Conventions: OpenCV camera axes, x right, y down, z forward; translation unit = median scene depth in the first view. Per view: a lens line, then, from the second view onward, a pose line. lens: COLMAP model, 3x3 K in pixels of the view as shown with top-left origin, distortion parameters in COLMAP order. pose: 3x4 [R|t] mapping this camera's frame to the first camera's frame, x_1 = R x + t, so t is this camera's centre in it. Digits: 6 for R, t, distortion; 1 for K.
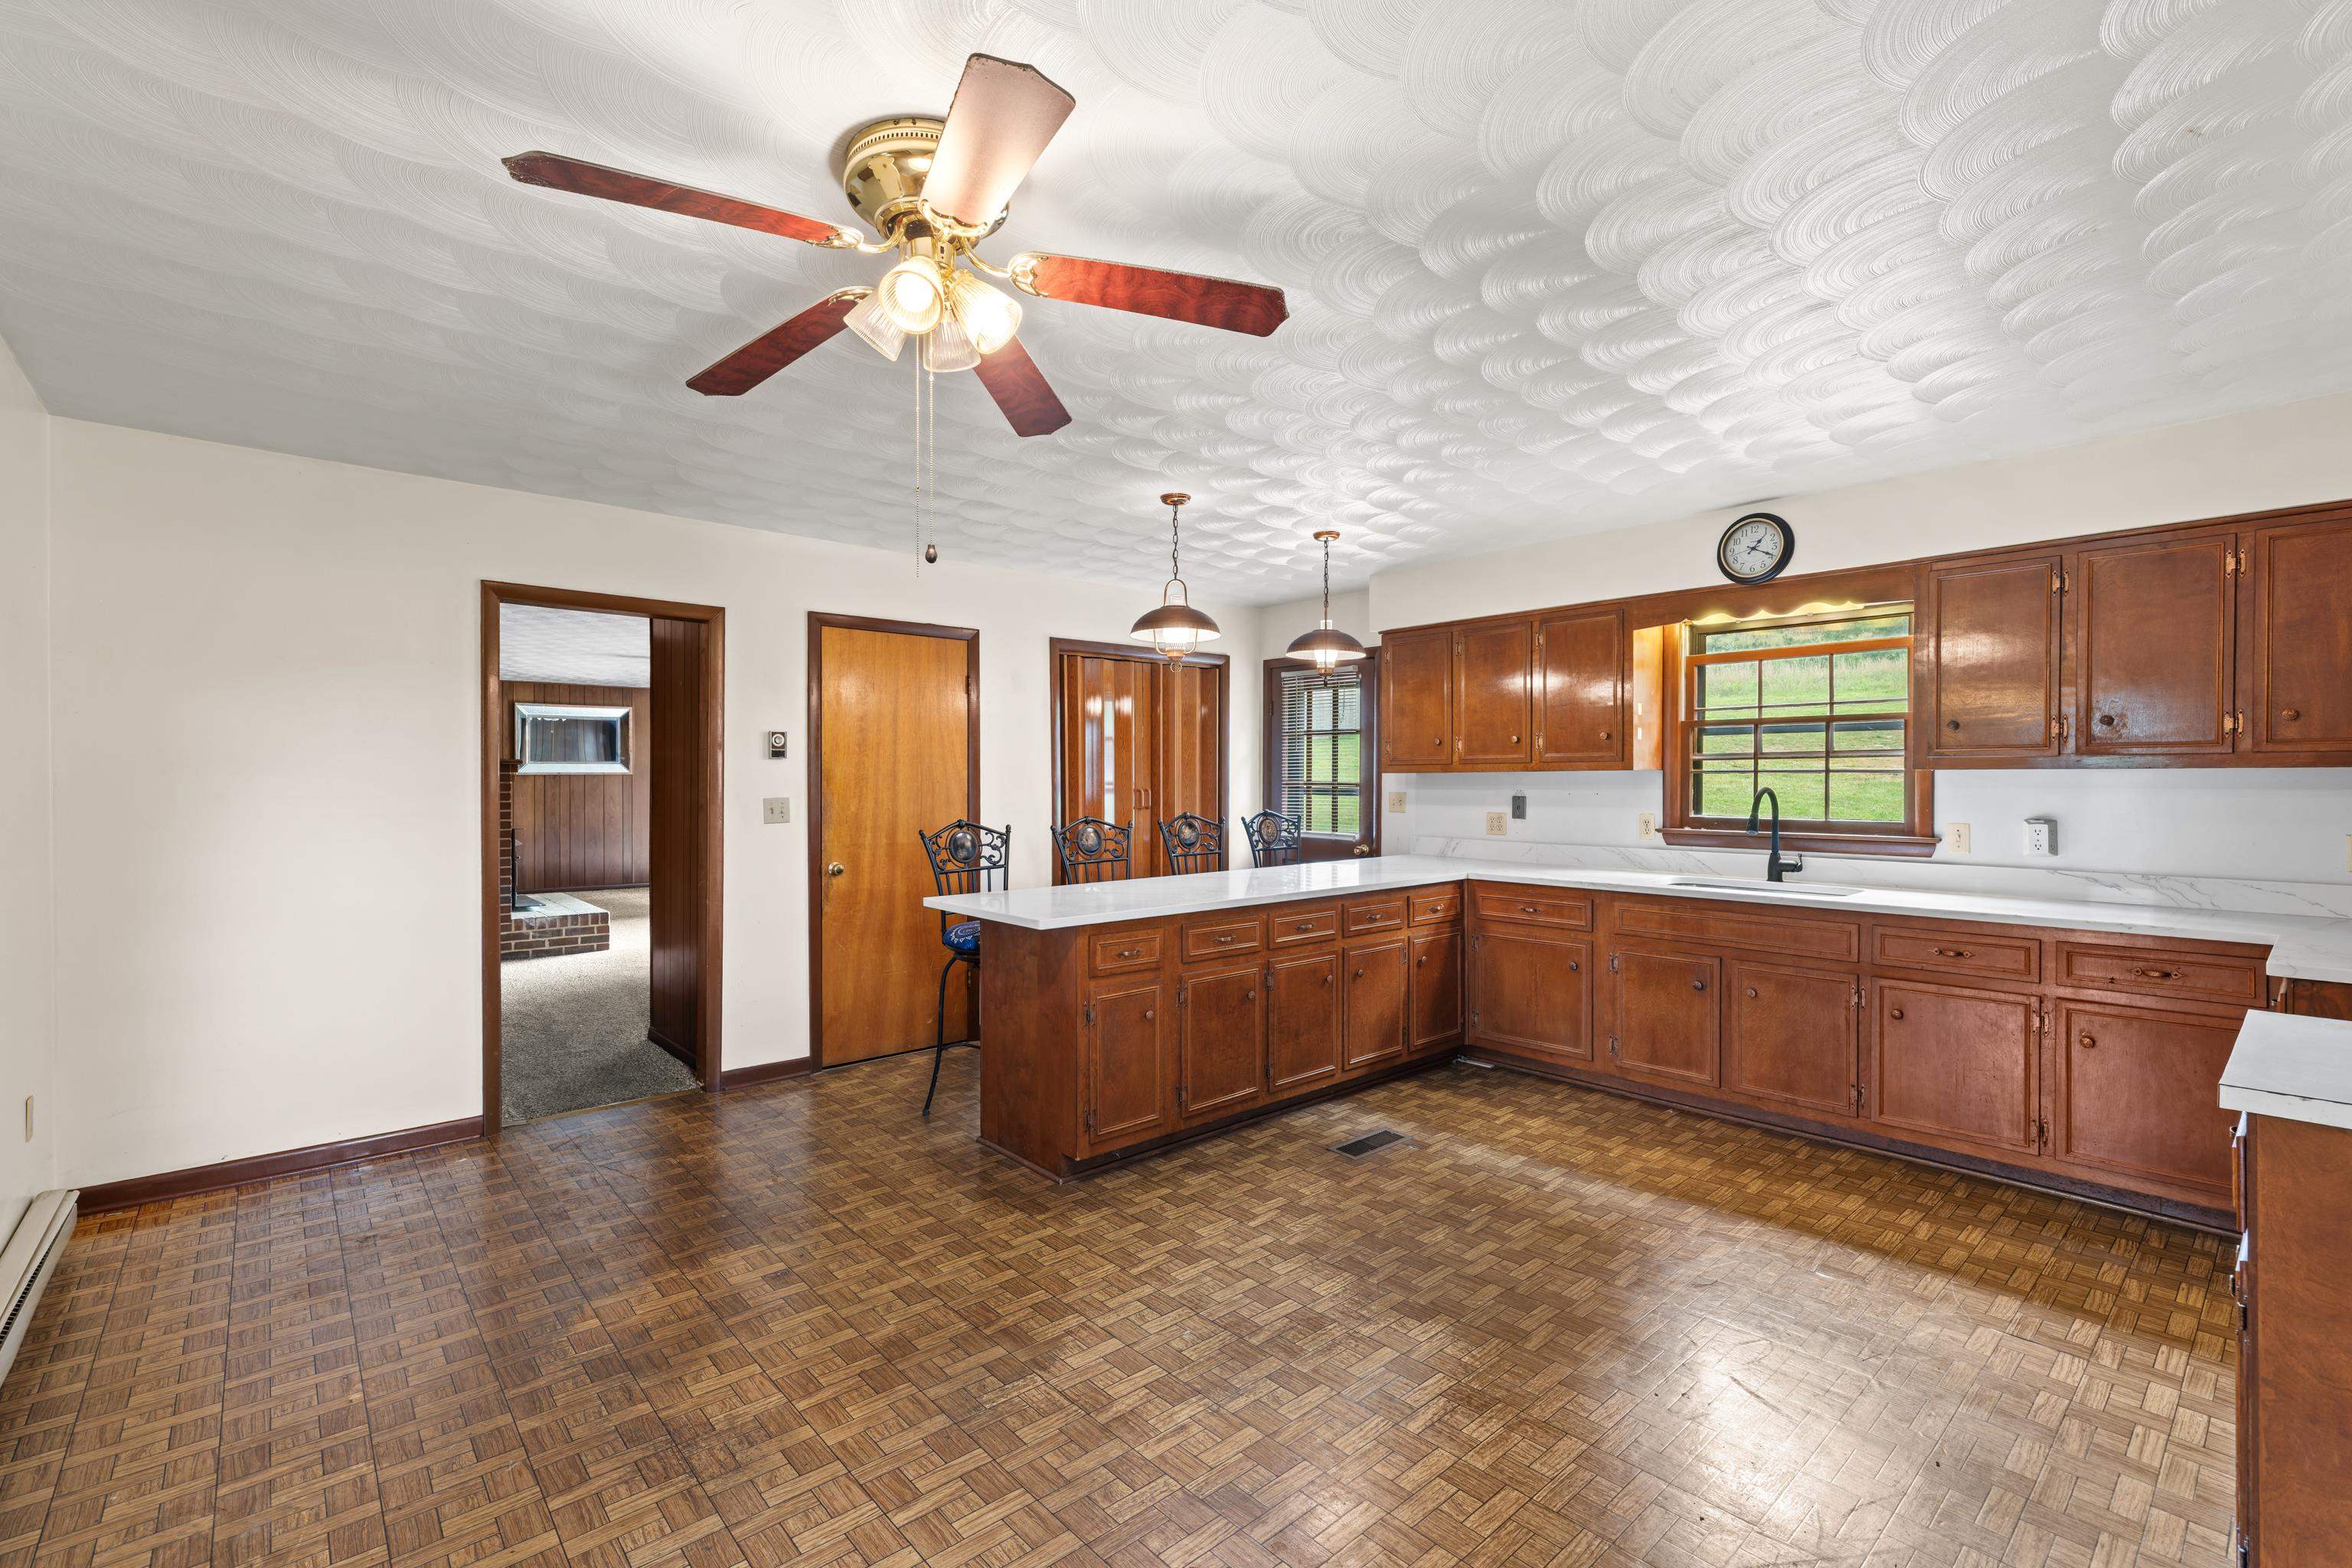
lens RADIAL K [[1020.5, 0, 1179.4], [0, 1020.5, 789.7], [0, 0, 1]] dist [0.001806, -0.000004]
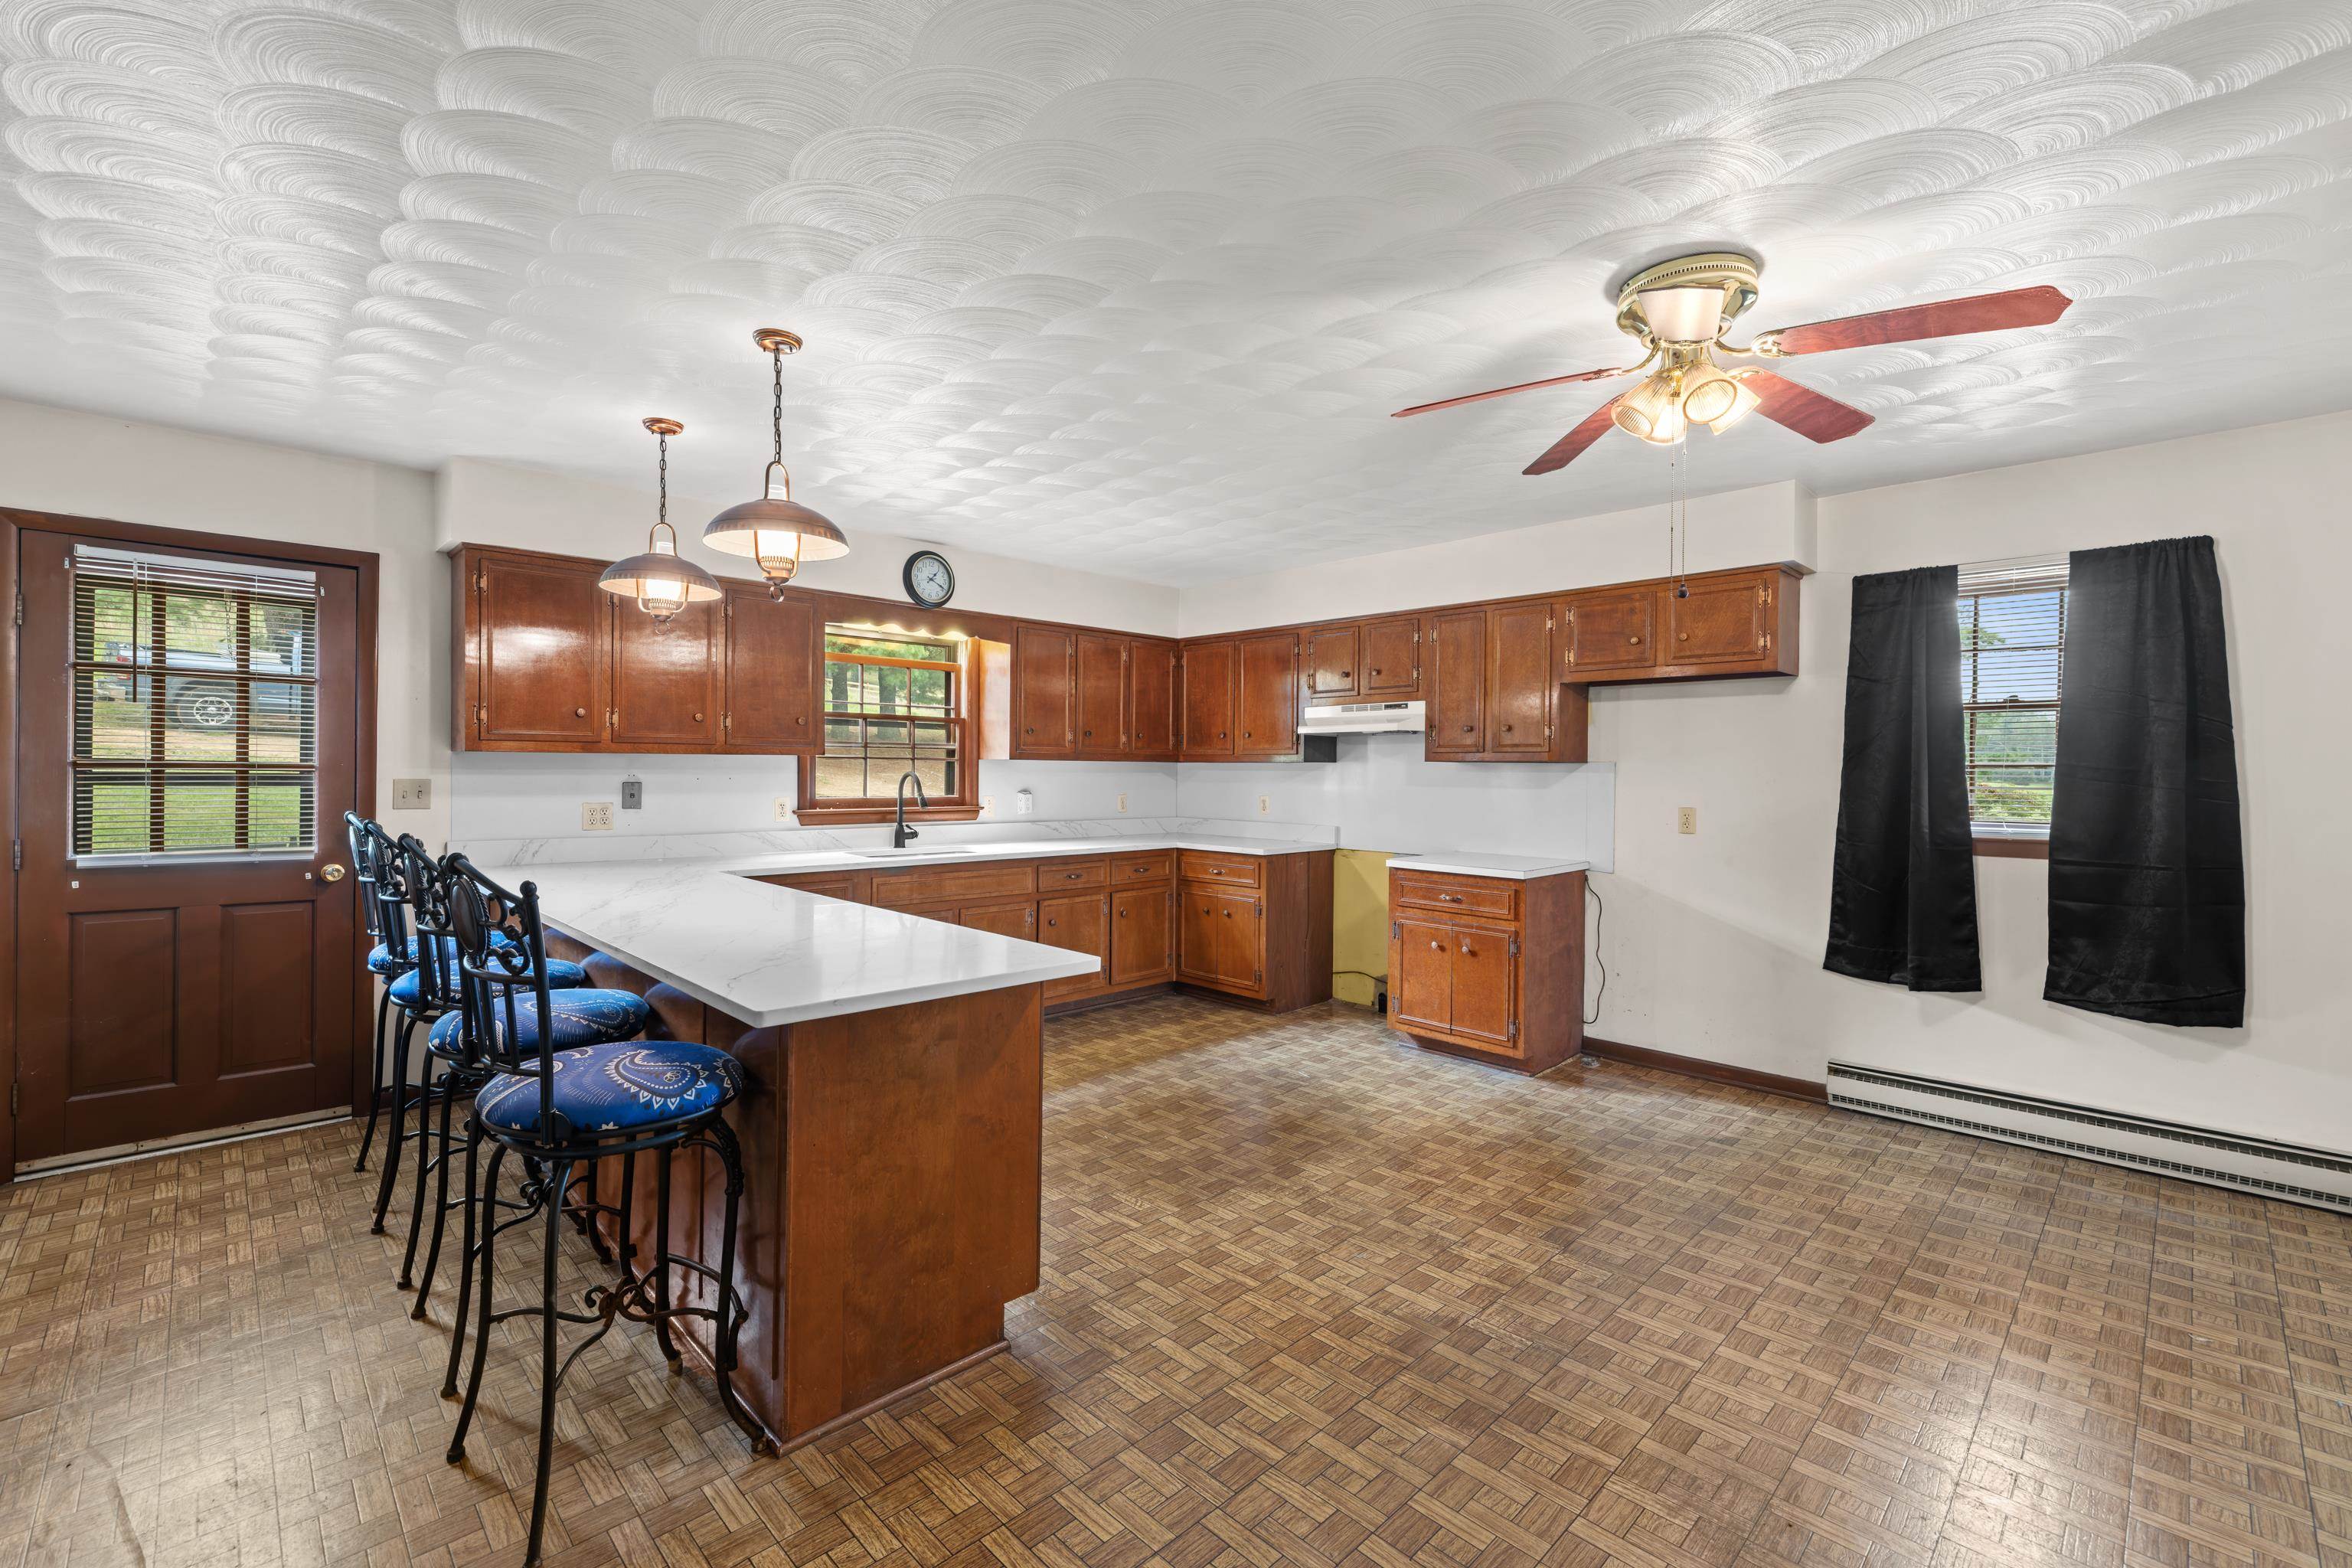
lens RADIAL K [[987.9, 0, 1166.4], [0, 987.9, 781.2], [0, 0, 1]] dist [0.000979, 0.000383]
pose [[-0.035672, -0.011615, 0.999296, -0.662821], [0.001455, 0.999931, 0.011675, -0.004378], [-0.999363, 0.001871, -0.035652, 0.773398]]
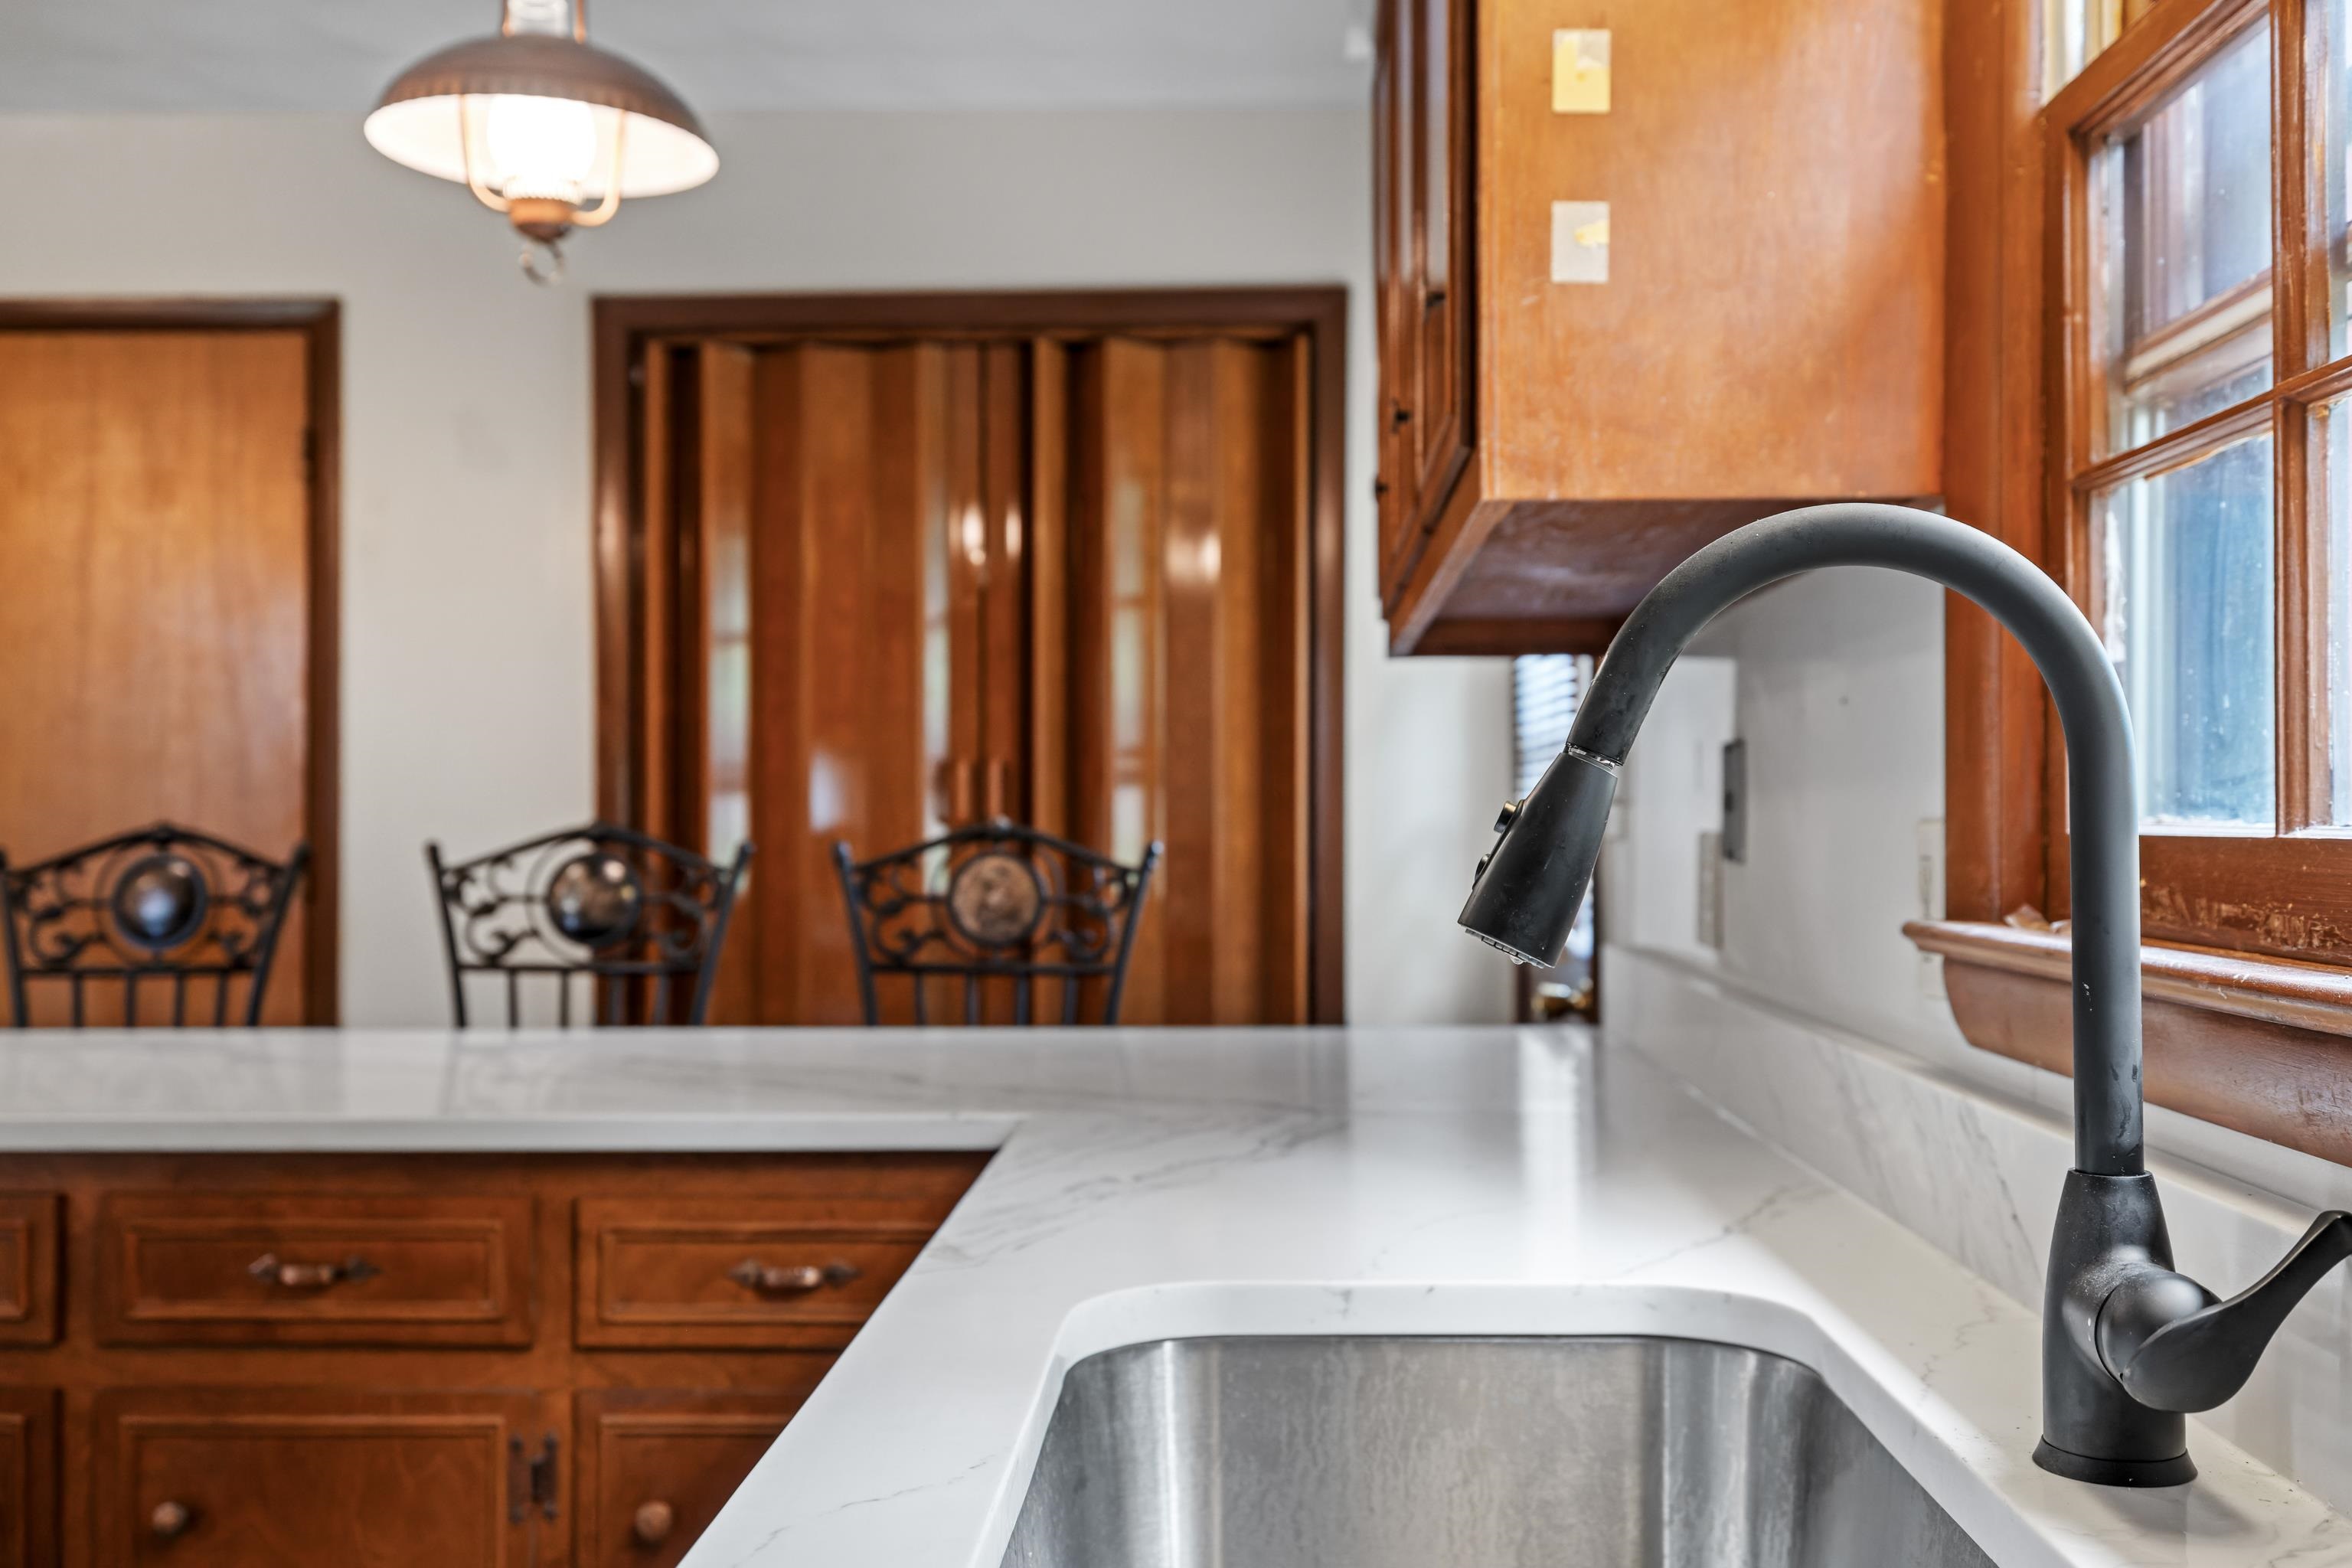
lens RADIAL K [[2278.6, 0, 1156.0], [0, 2278.6, 781.2], [0, 0, 1]] dist [0.006704, 0.000000]
pose [[0.725522, -0.008139, -0.688151, 0.710008], [-0.008779, 0.999739, -0.021080, 0.030288], [0.688143, 0.021336, 0.725261, 0.830045]]
